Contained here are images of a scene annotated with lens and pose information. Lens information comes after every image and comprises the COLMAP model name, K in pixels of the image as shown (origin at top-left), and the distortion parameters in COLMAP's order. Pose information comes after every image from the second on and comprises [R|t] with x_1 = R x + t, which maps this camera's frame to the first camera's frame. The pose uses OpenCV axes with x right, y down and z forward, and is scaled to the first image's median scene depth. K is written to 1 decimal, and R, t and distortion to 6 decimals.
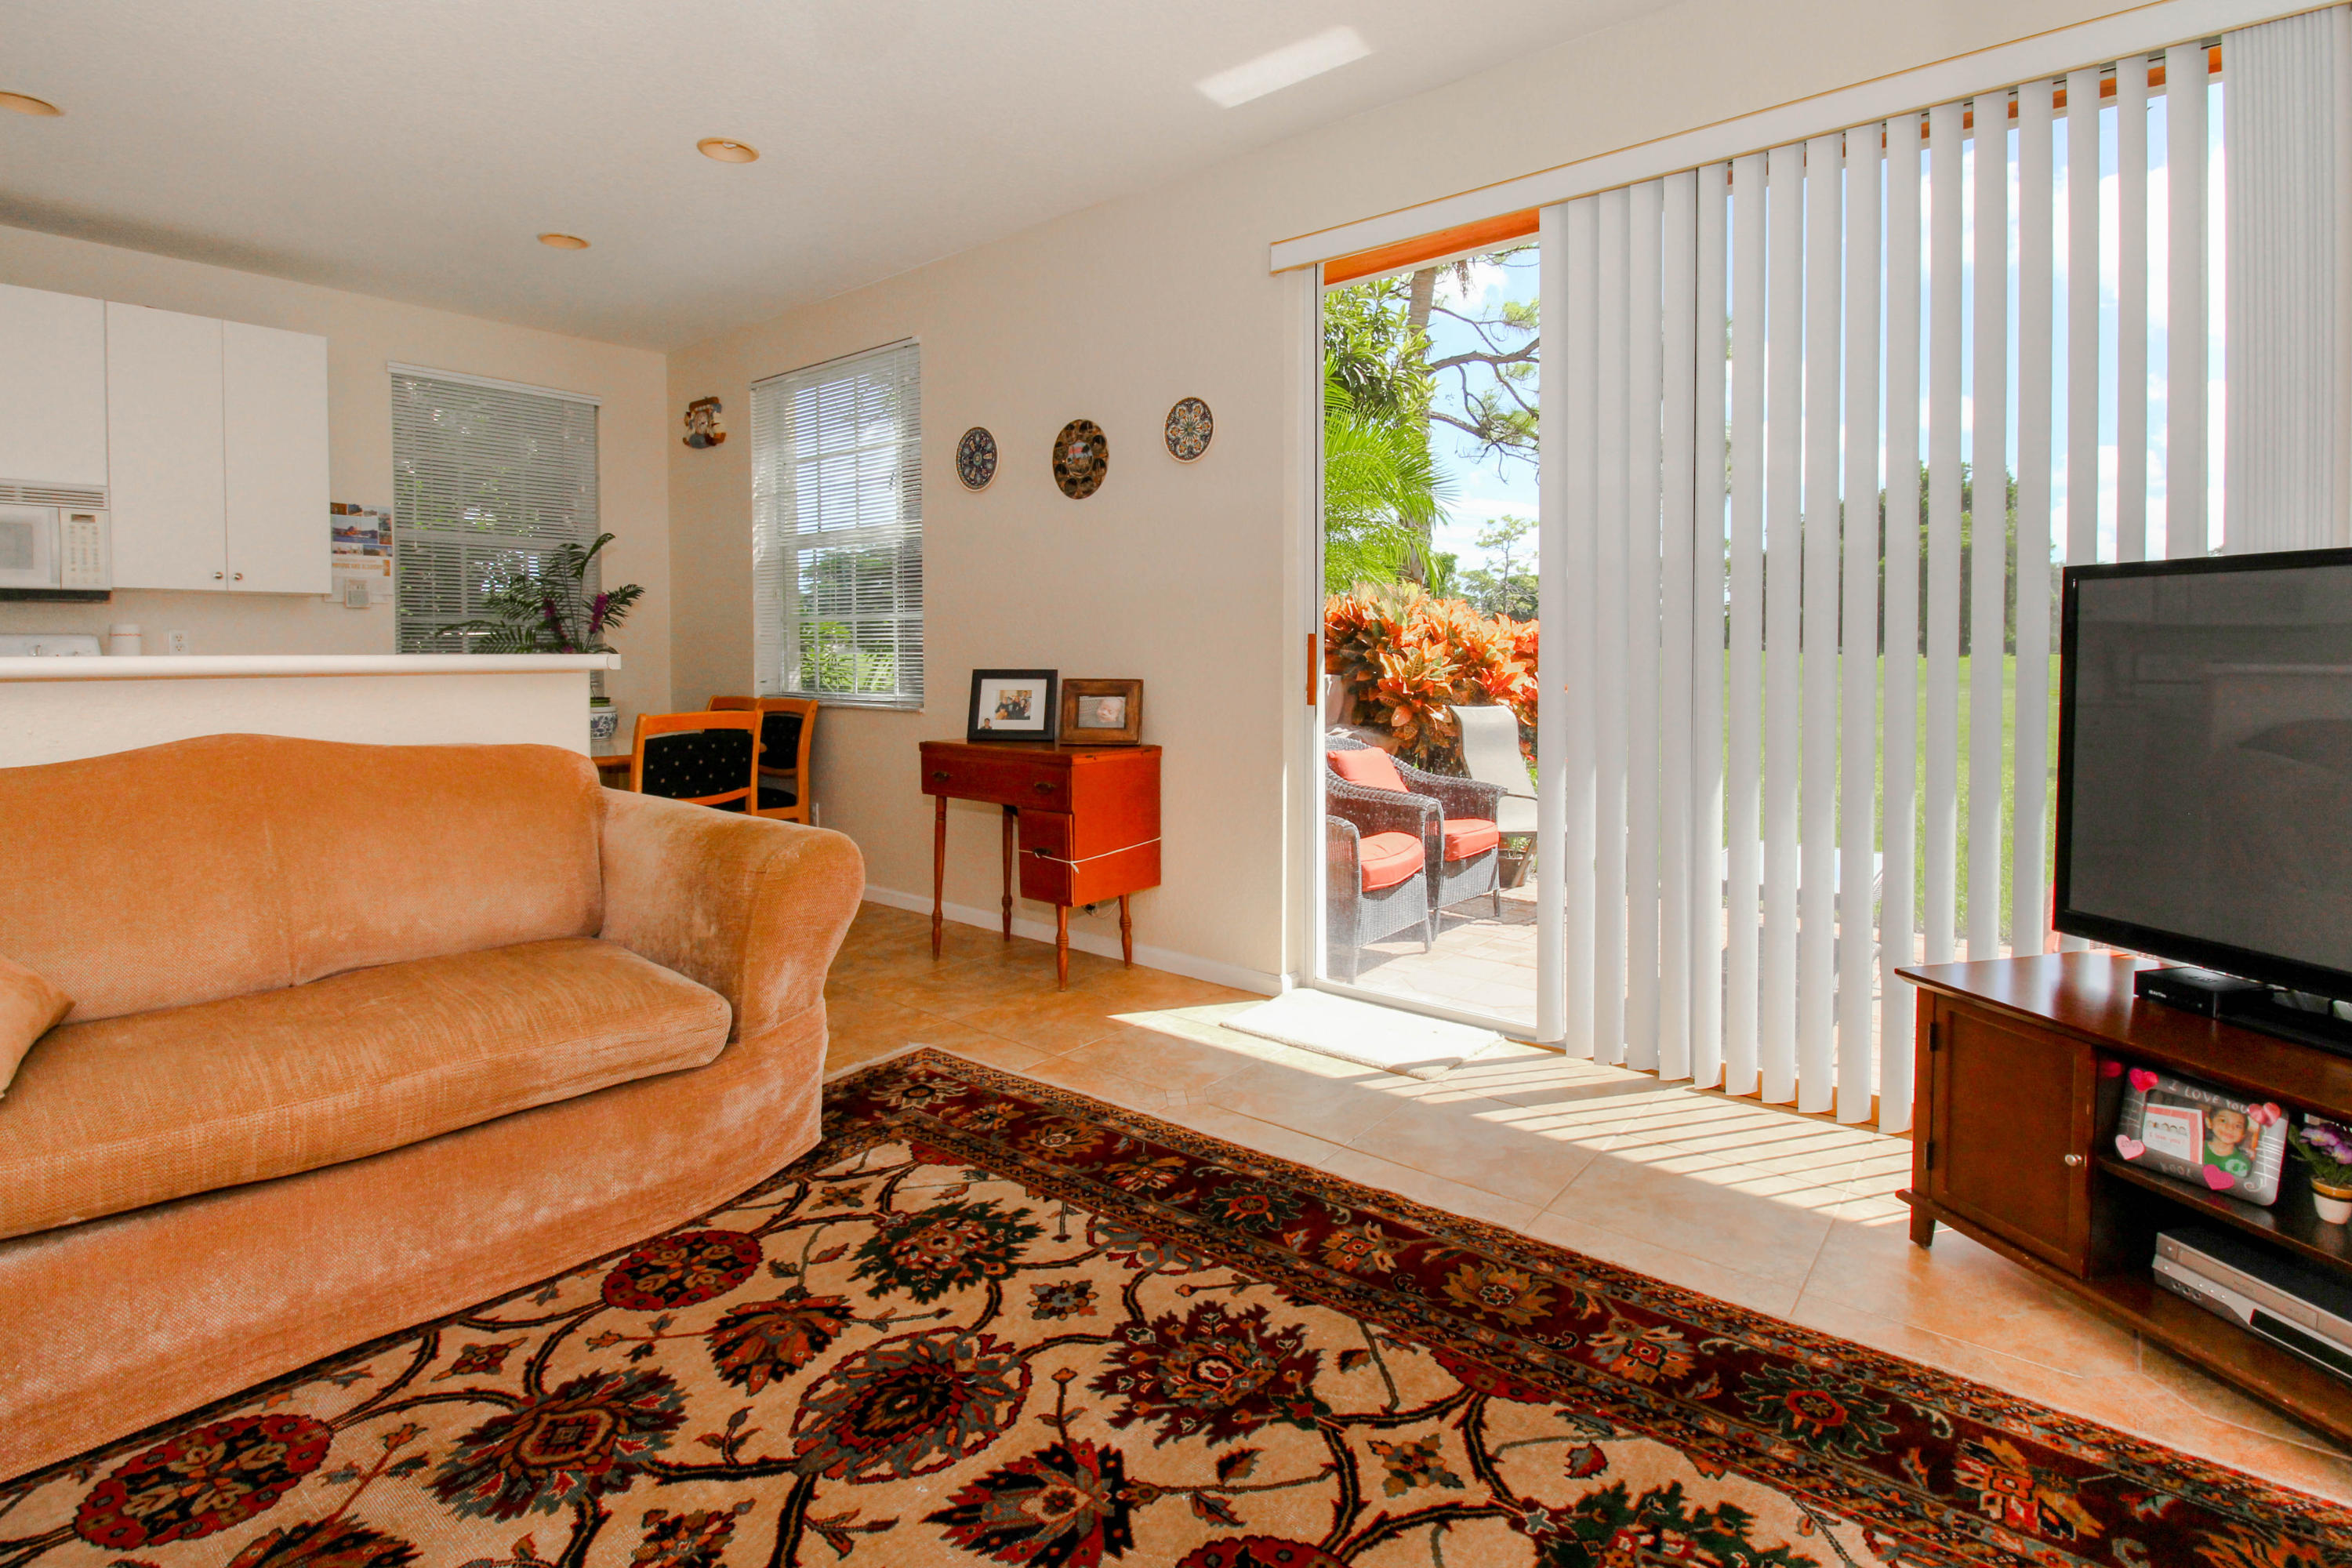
lens RADIAL K [[1125.5, 0, 1206.9], [0, 1125.5, 684.6], [0, 0, 1]] dist [0.000325, -0.013468]
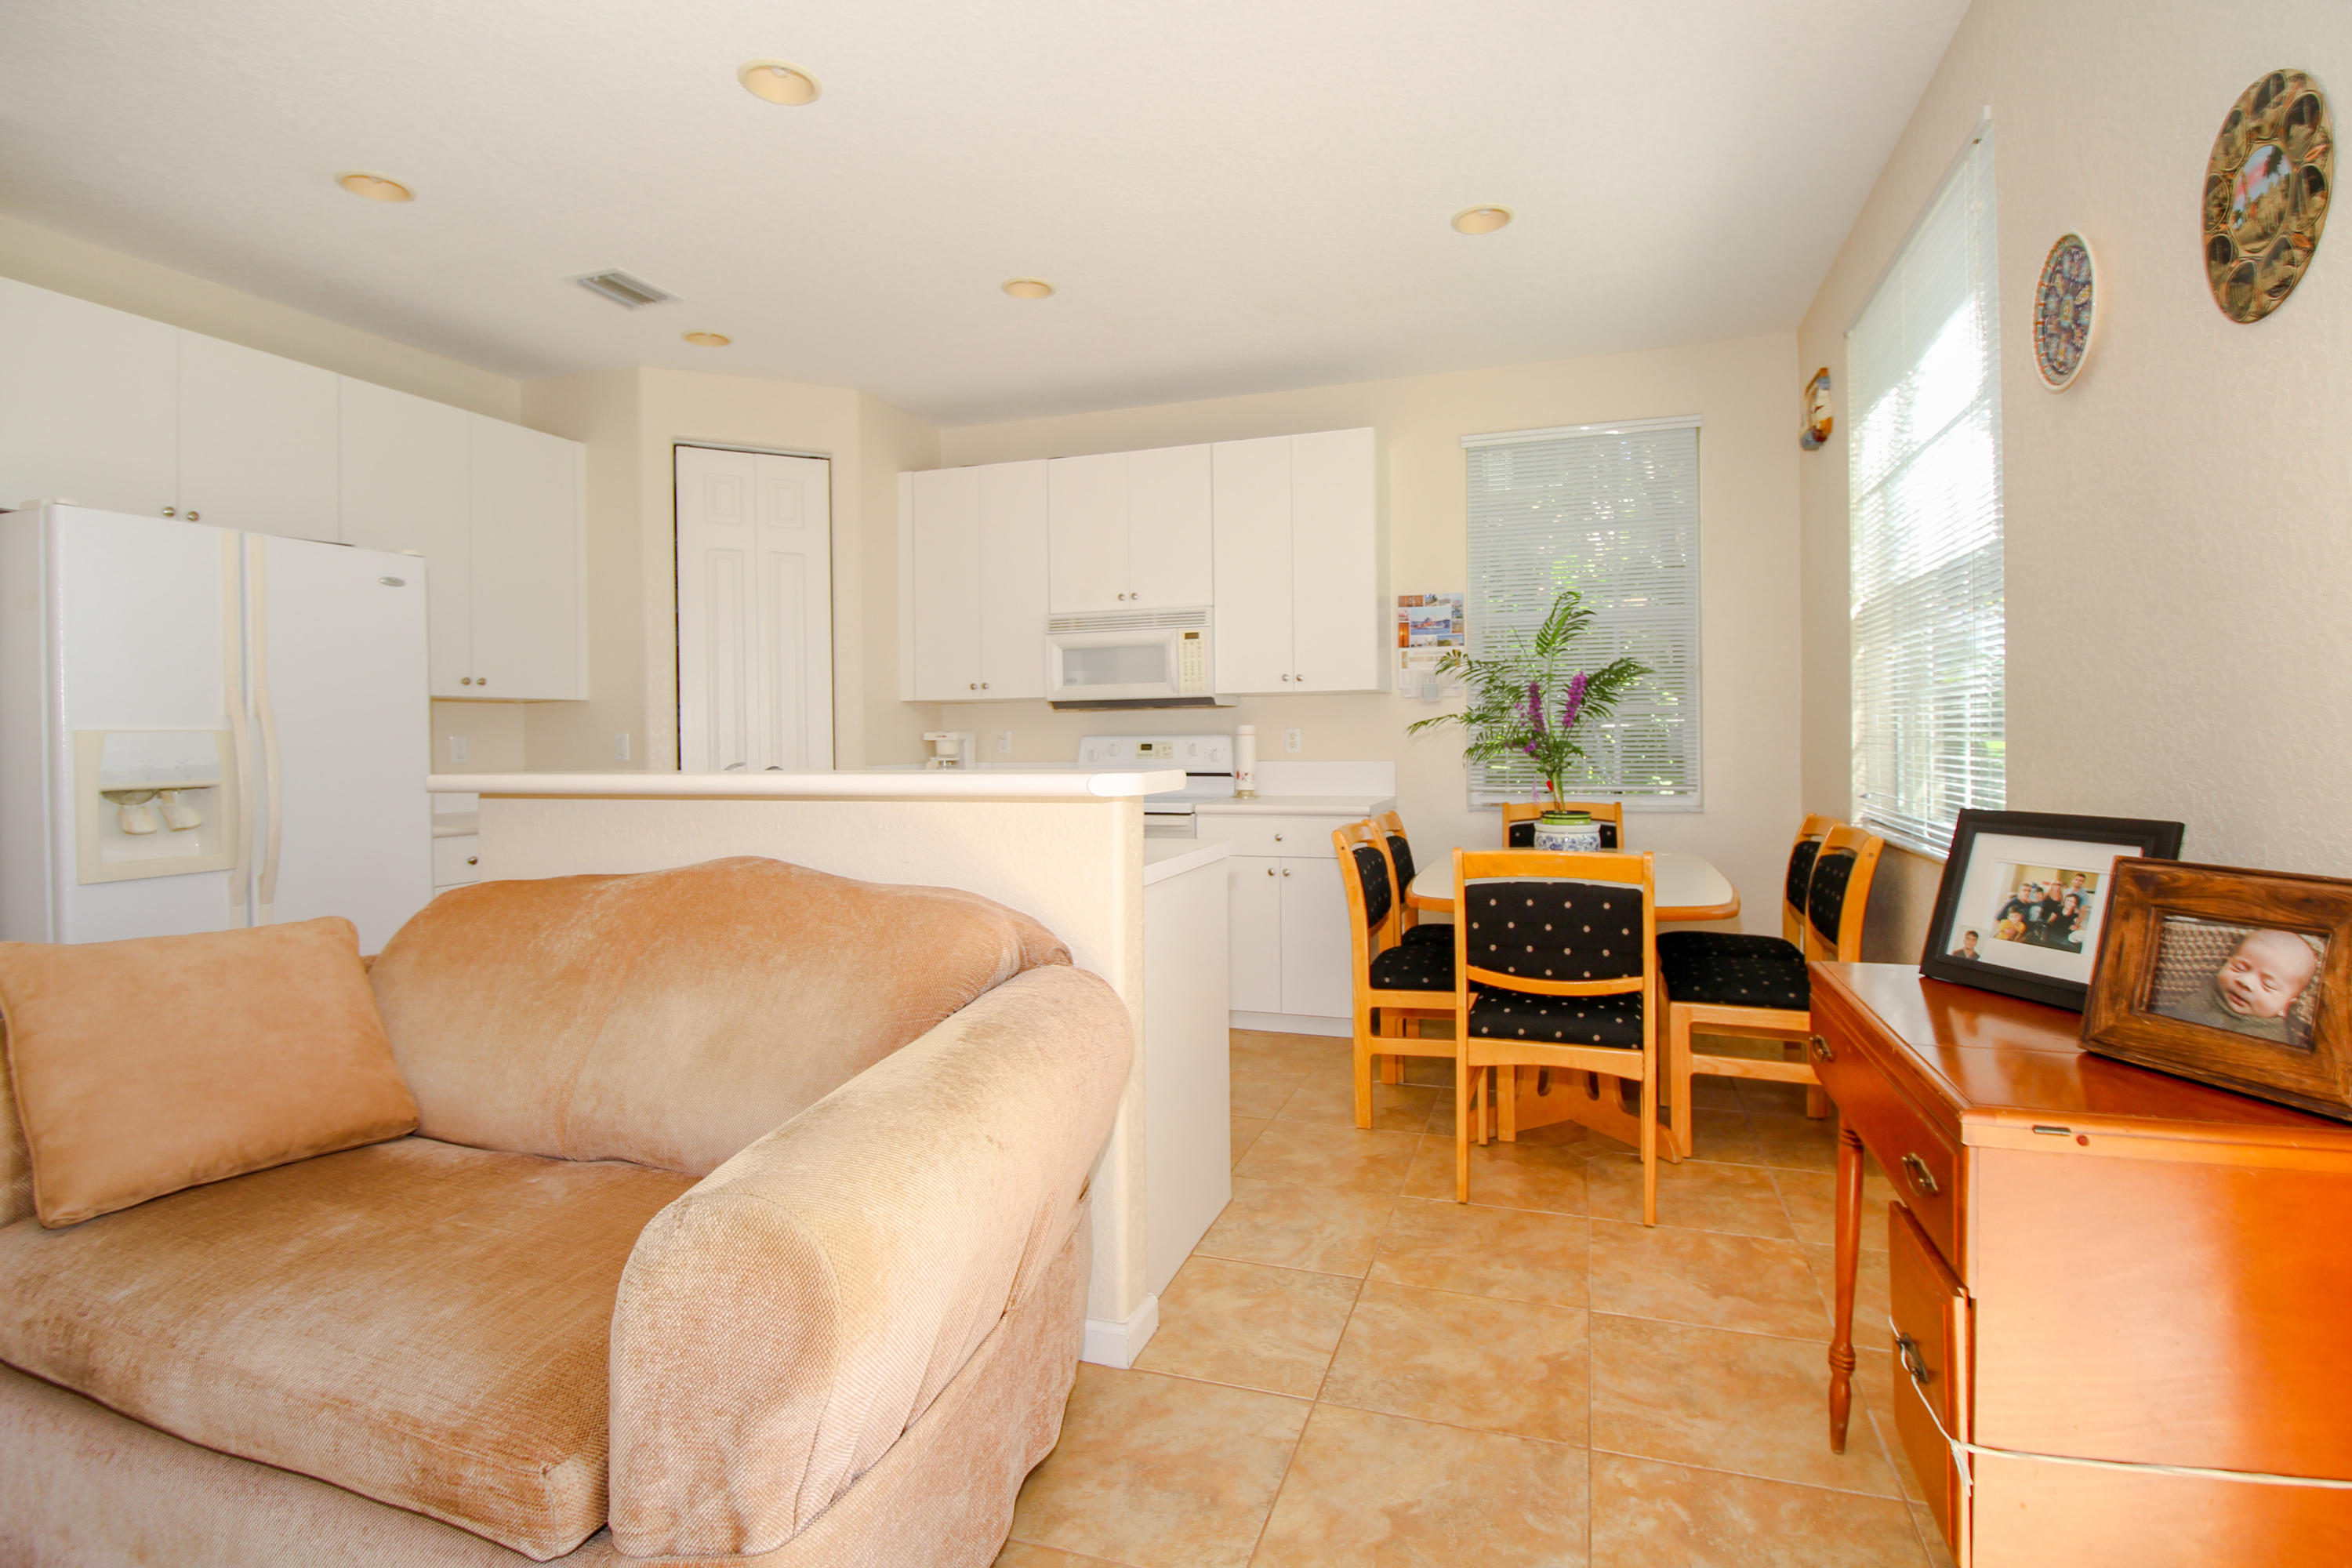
lens RADIAL K [[1118.6, 0, 1197.8], [0, 1118.6, 738.4], [0, 0, 1]] dist [-0.000429, -0.013313]
pose [[0.338016, -0.003233, -0.941135, 0.100327], [-0.016610, 0.999818, -0.009400, -0.034988], [0.940994, 0.018809, 0.337901, 0.674724]]
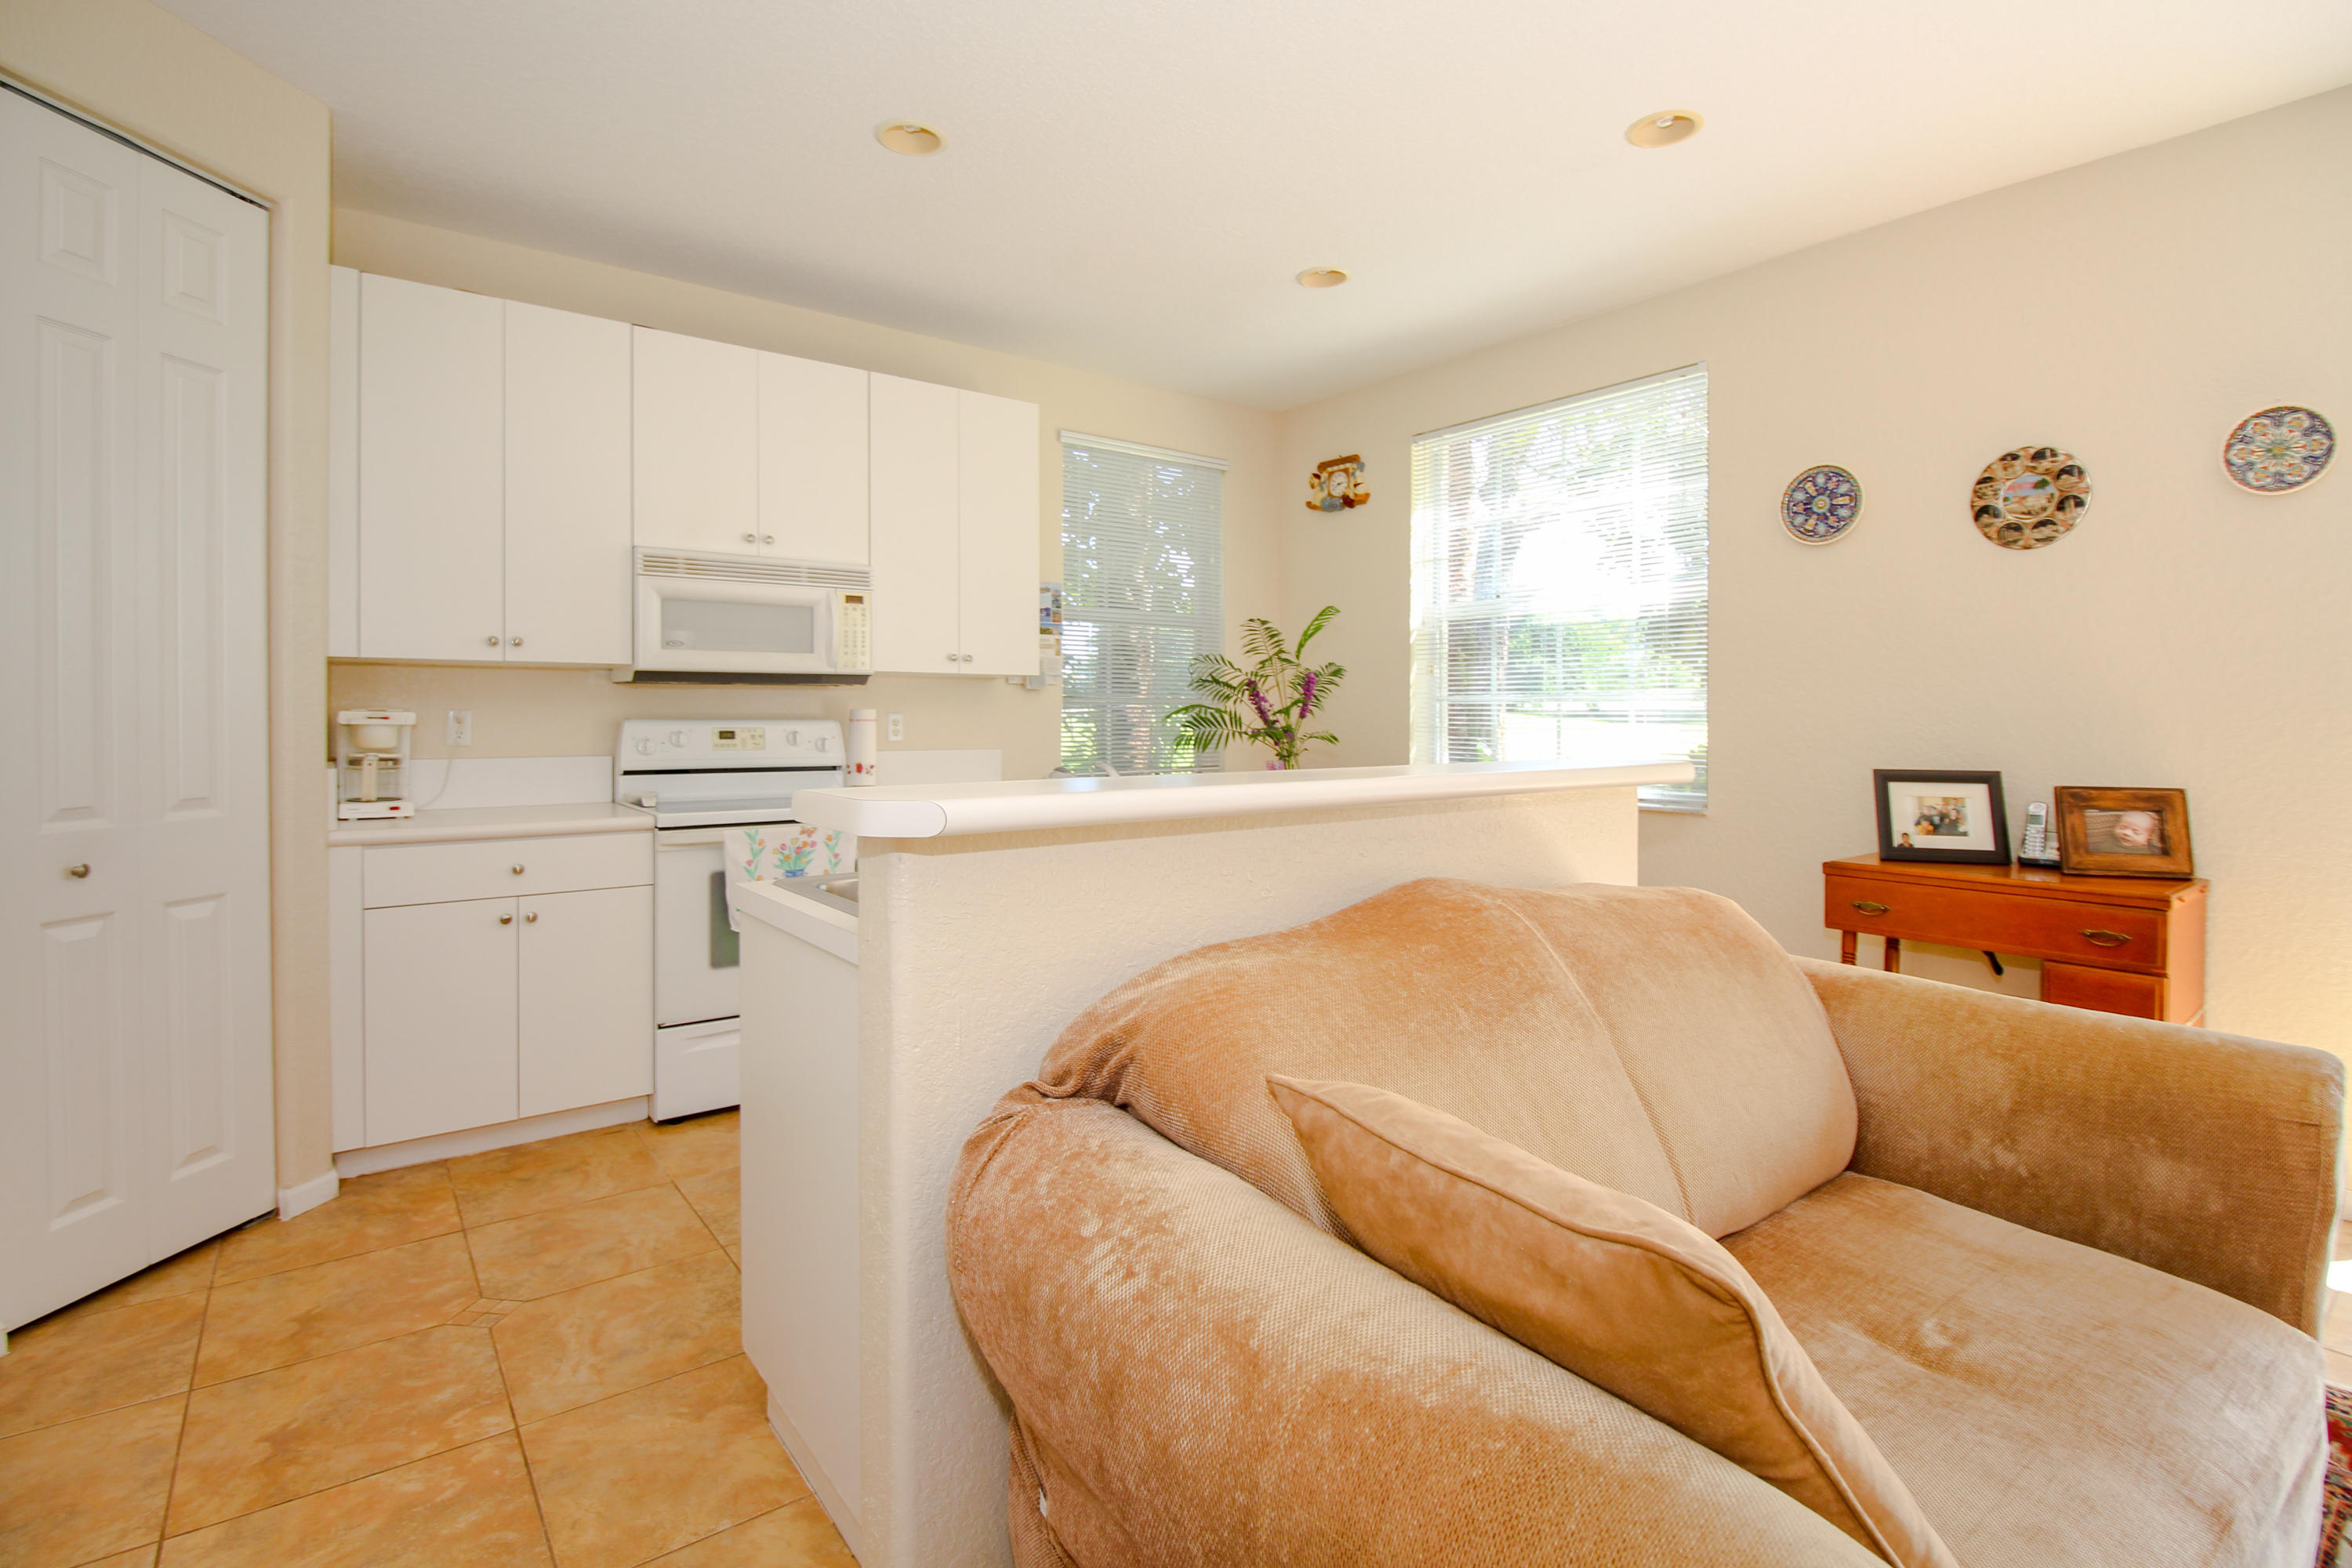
lens RADIAL K [[1118.6, 0, 1197.8], [0, 1118.6, 738.4], [0, 0, 1]] dist [-0.000429, -0.013313]
pose [[0.973186, 0.006303, -0.229934, -0.556972], [-0.008405, 0.999931, -0.008162, -0.028244], [0.229867, 0.009876, 0.973172, 0.148925]]
